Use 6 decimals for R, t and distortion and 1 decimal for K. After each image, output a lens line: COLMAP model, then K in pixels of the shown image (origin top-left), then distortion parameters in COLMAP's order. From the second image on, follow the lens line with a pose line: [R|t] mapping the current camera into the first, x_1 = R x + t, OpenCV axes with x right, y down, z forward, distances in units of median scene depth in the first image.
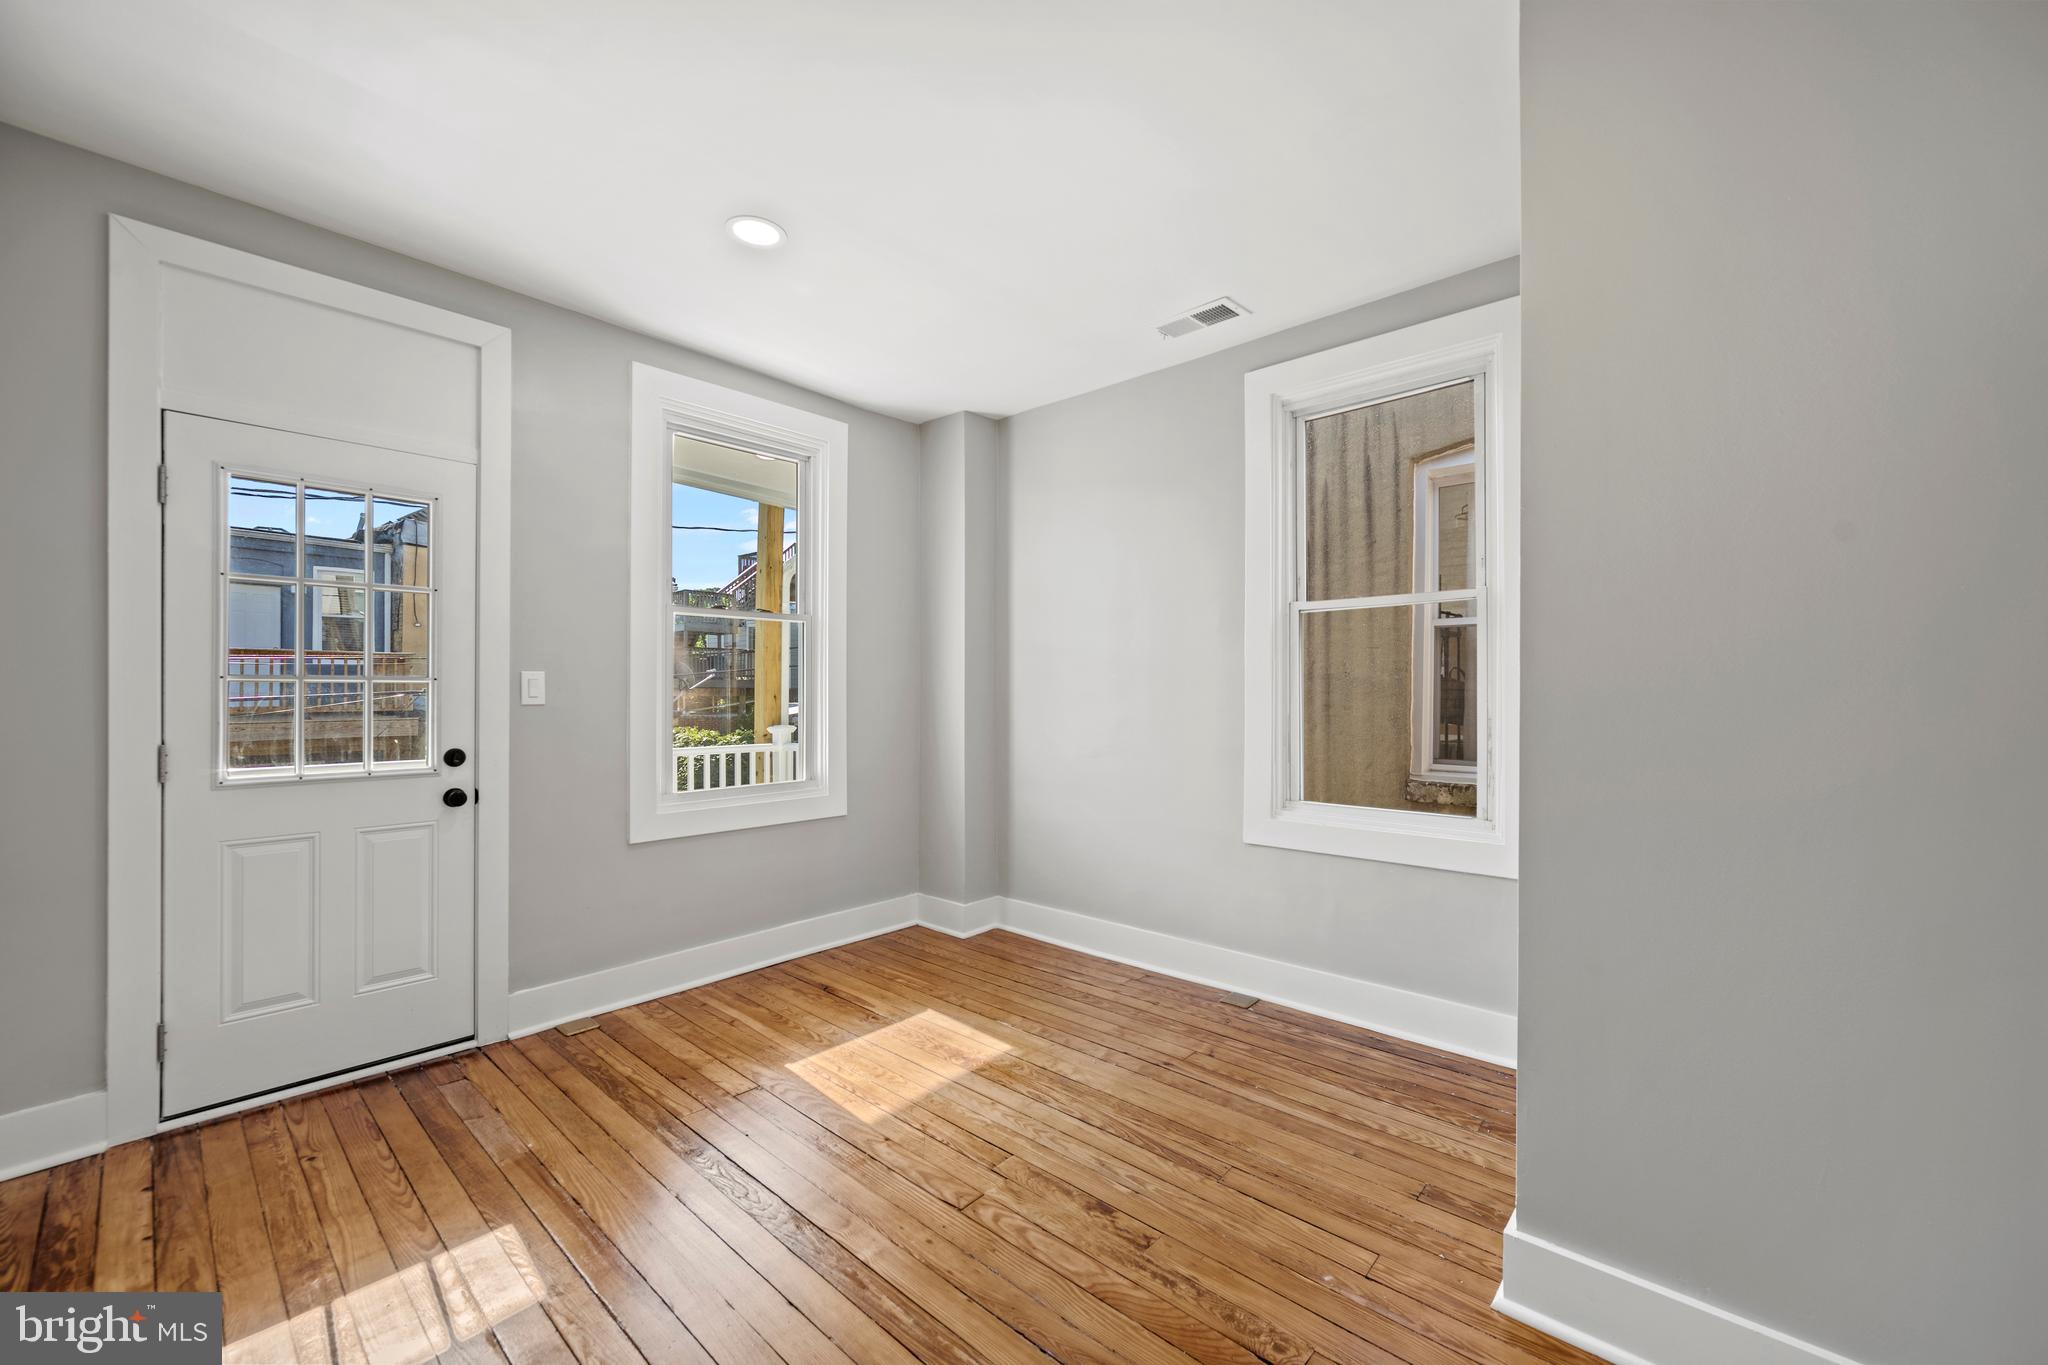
lens RADIAL K [[798.1, 0, 1016.3], [0, 798.1, 687.3], [0, 0, 1]] dist [-0.000419, -0.000047]
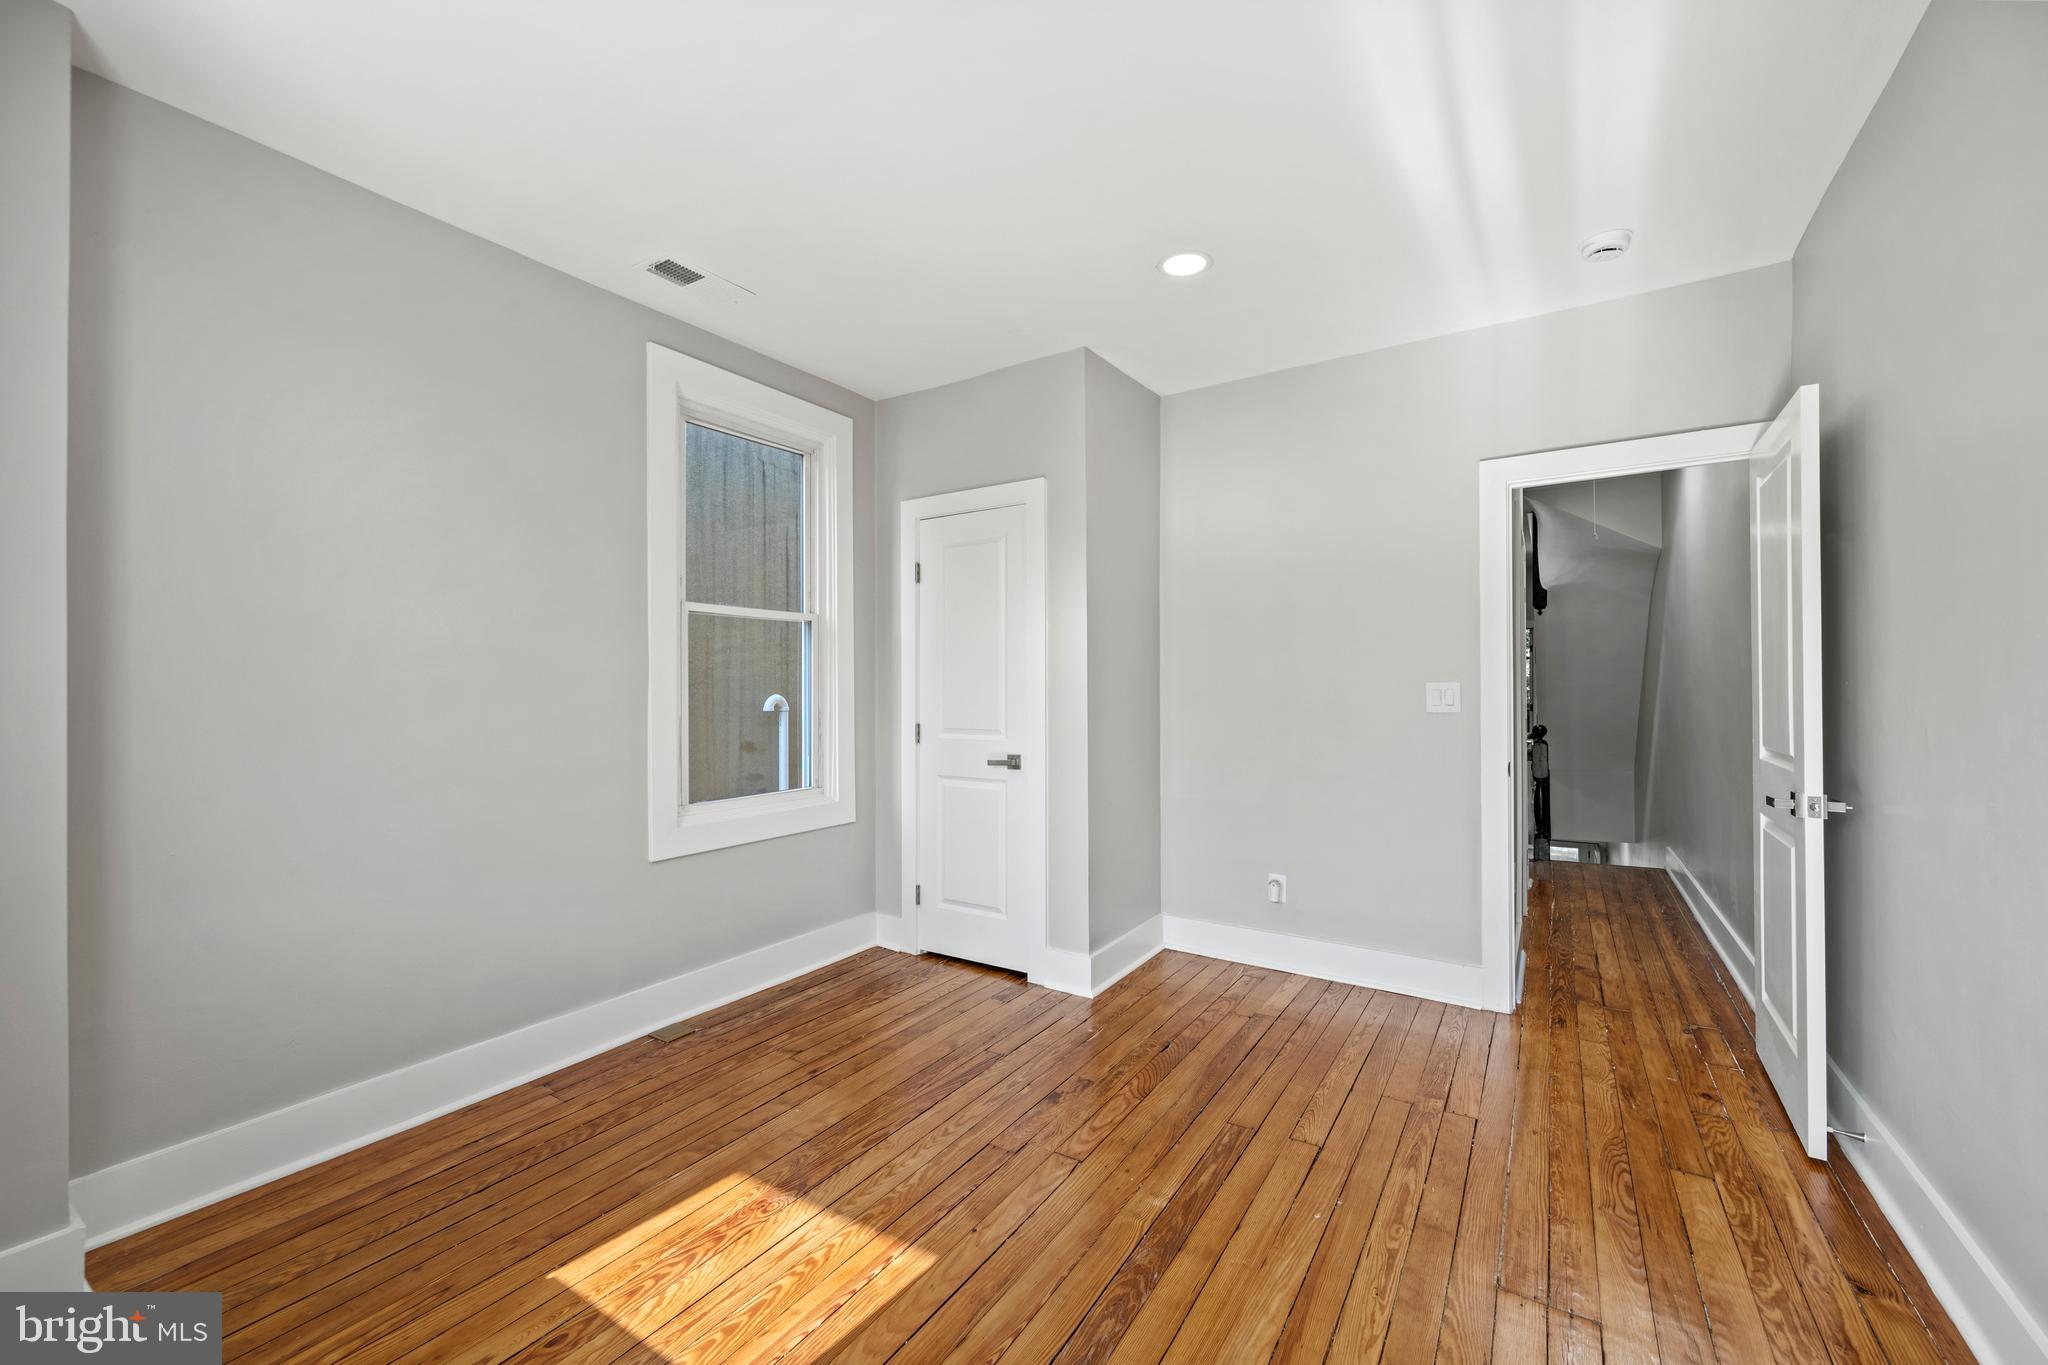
lens RADIAL K [[812.2, 0, 1024.0], [0, 812.2, 682.5], [0, 0, 1]] dist [0.000647, 0.000172]
pose [[-0.157312, 0.007782, 0.987518, -0.786804], [0.003257, 0.999968, -0.007361, 0.001505], [-0.987544, 0.002058, -0.157332, 0.841619]]
